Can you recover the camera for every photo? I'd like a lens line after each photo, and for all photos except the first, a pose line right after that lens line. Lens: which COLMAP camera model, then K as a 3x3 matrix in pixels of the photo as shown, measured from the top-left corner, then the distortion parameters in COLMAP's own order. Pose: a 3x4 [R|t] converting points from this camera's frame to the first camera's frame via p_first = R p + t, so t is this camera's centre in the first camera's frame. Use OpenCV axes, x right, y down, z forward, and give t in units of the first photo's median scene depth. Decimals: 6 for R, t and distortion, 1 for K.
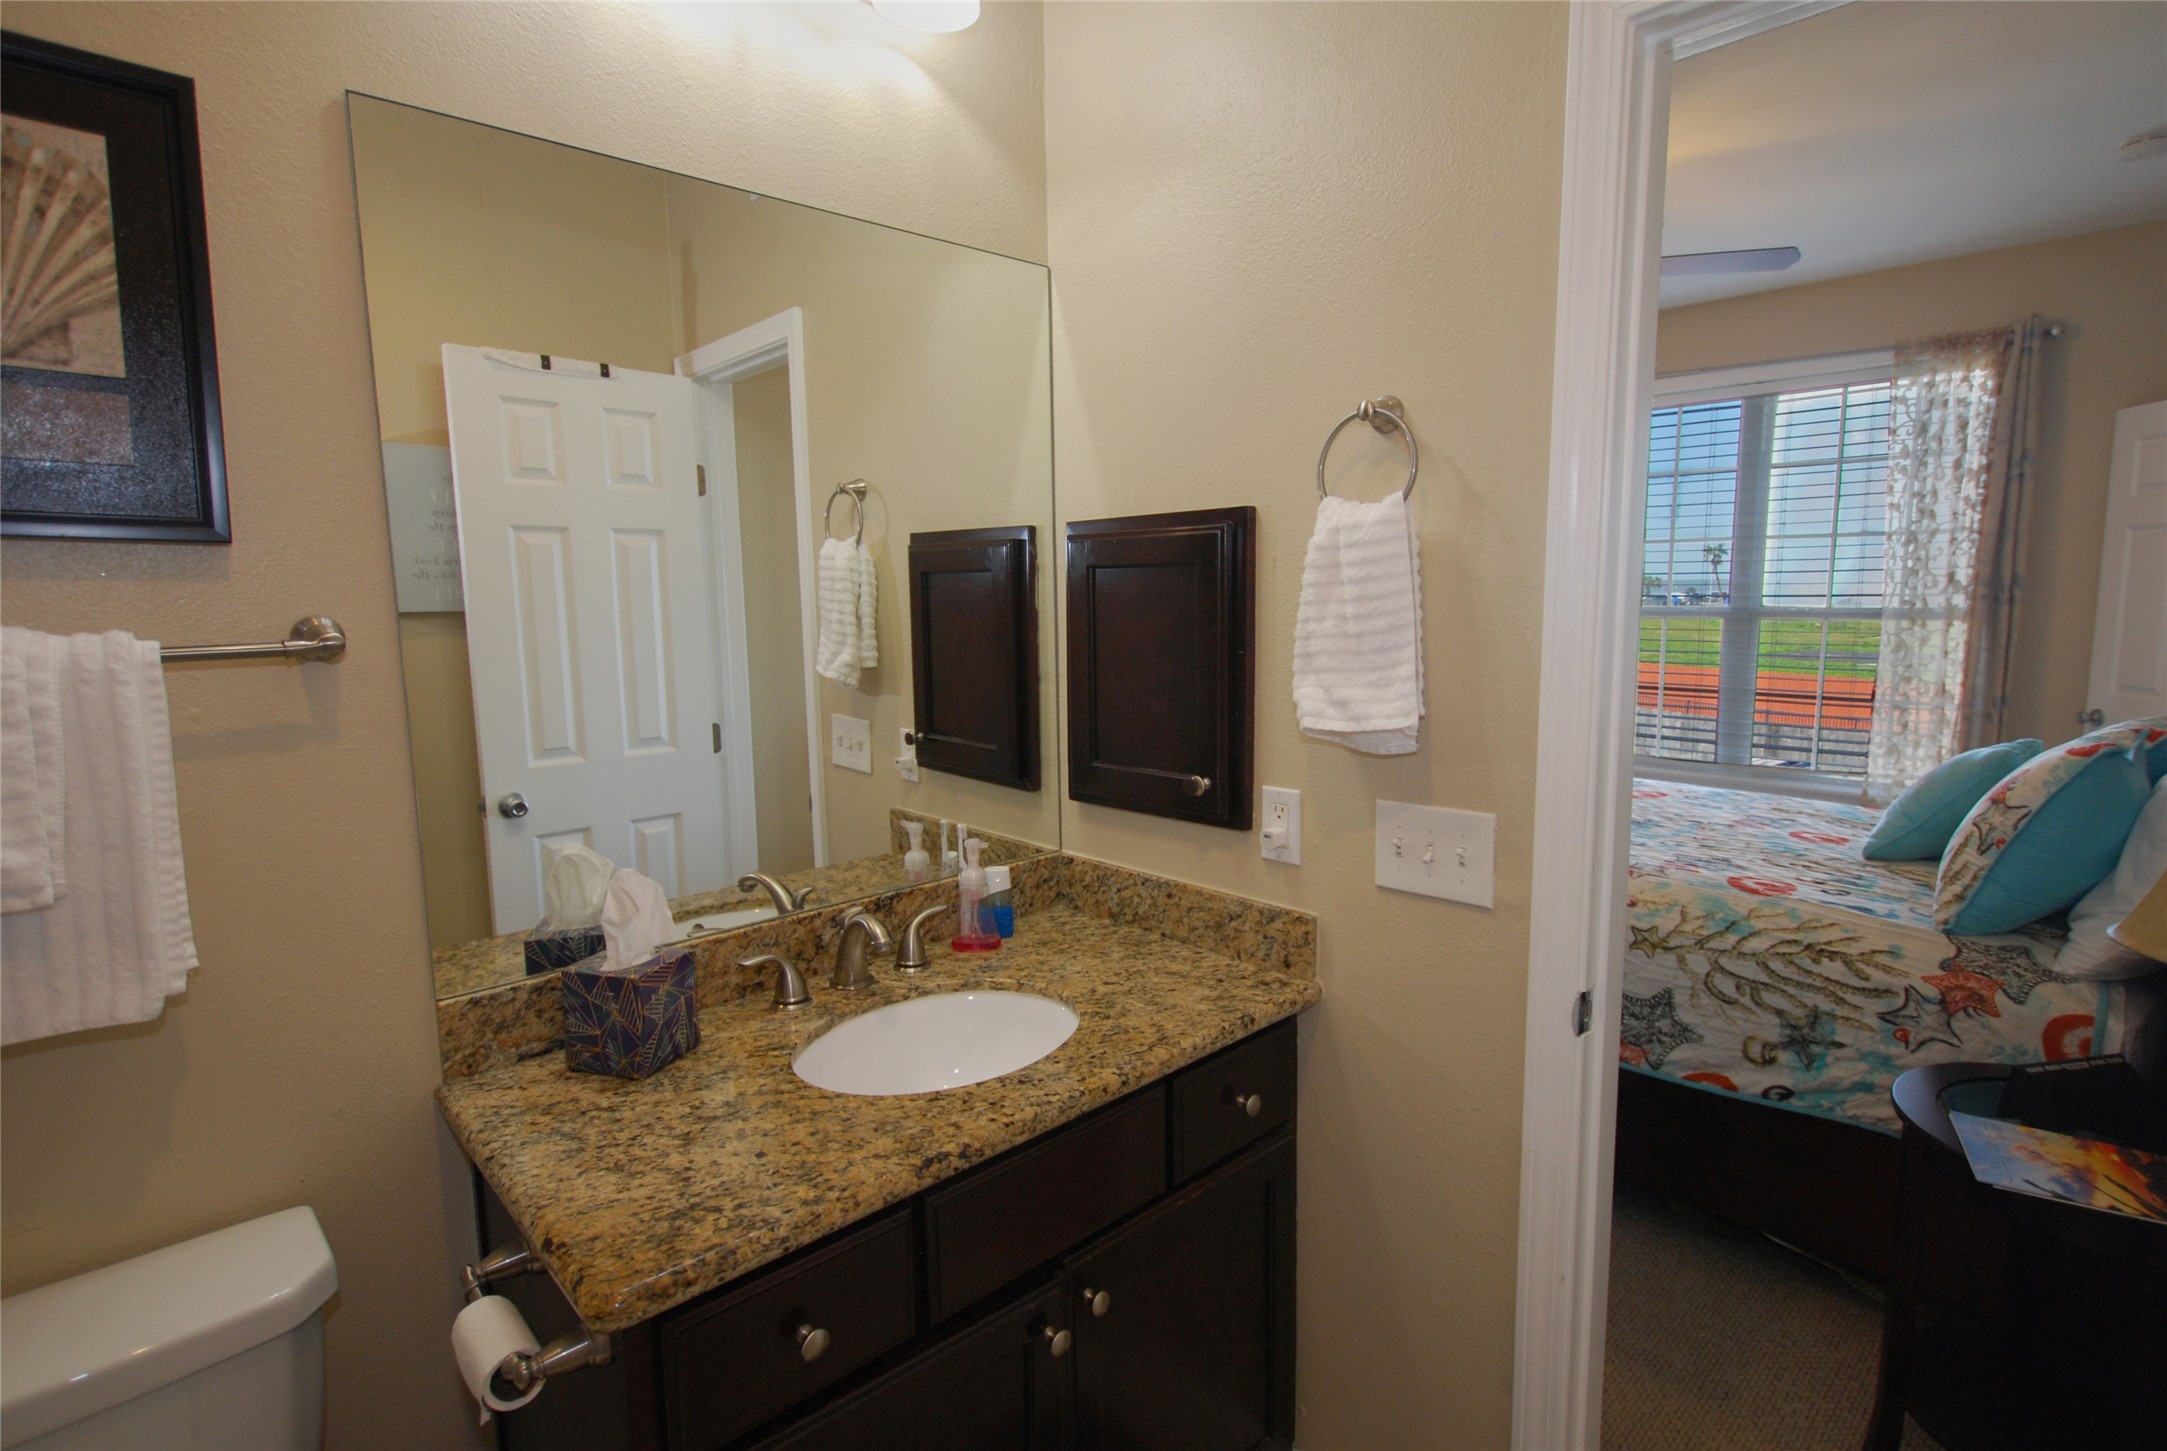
lens RADIAL K [[1066.0, 0, 1089.8], [0, 1066.0, 725.9], [0, 0, 1]] dist [-0.030166, 0.000196]
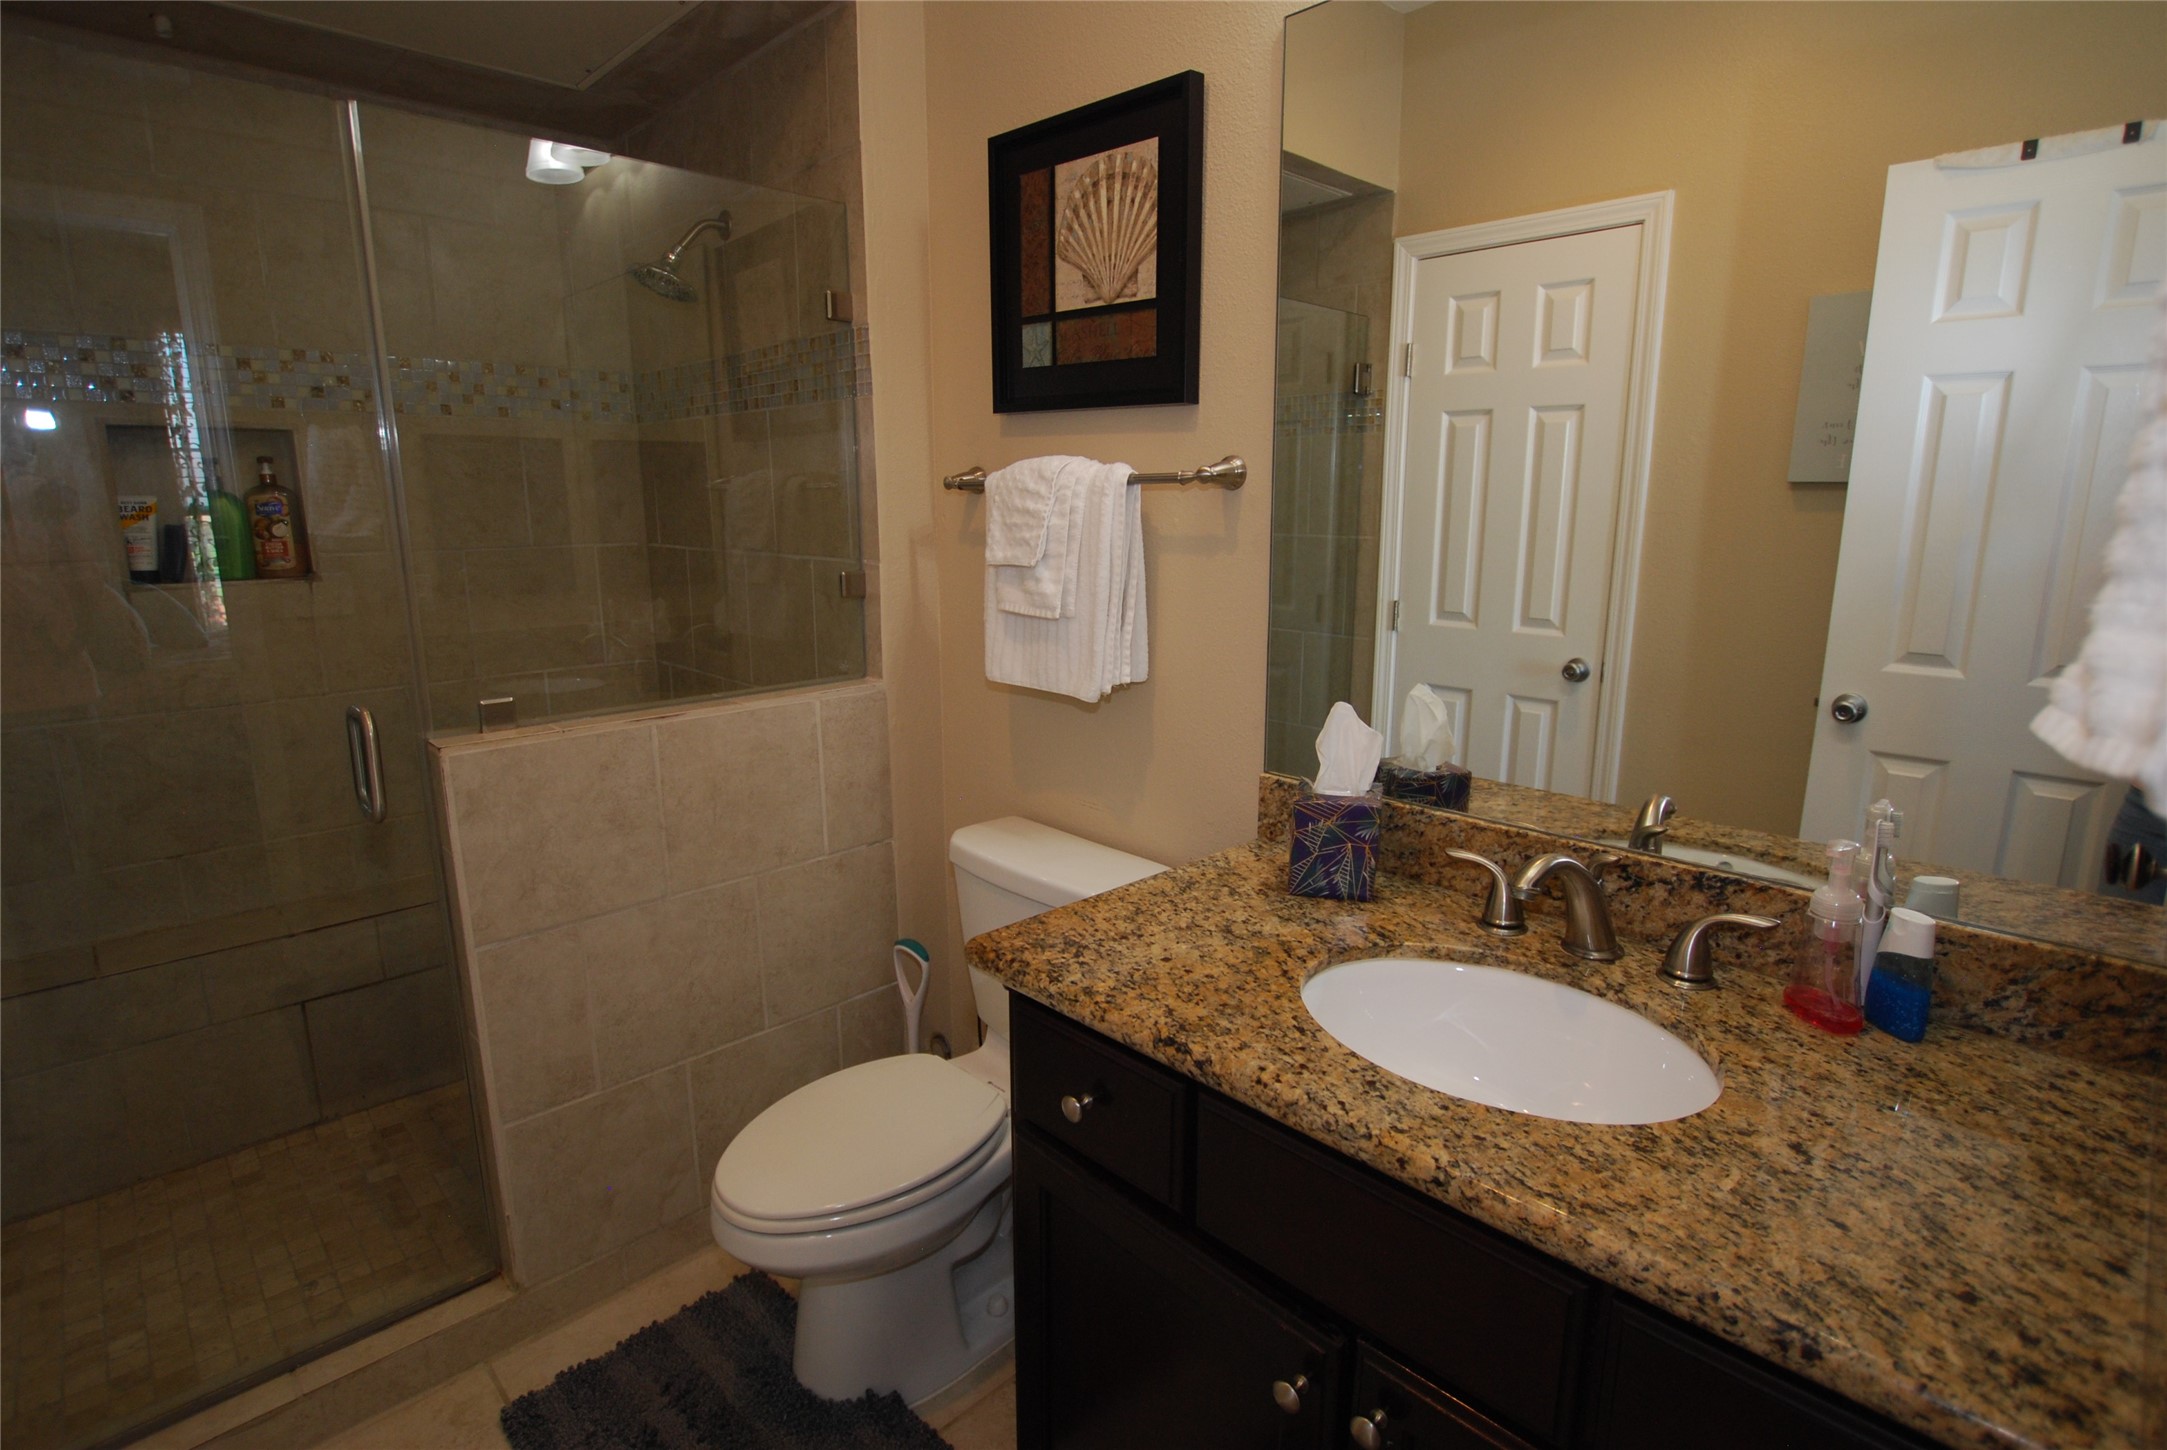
lens RADIAL K [[1060.2, 0, 1083.5], [0, 1060.2, 725.0], [0, 0, 1]] dist [-0.068707, 0.022776]
pose [[0.005384, 0.225072, -0.974327, 0.584117], [-0.125209, 0.966825, 0.222647, -0.044471], [0.992116, 0.120796, 0.033387, 0.735411]]
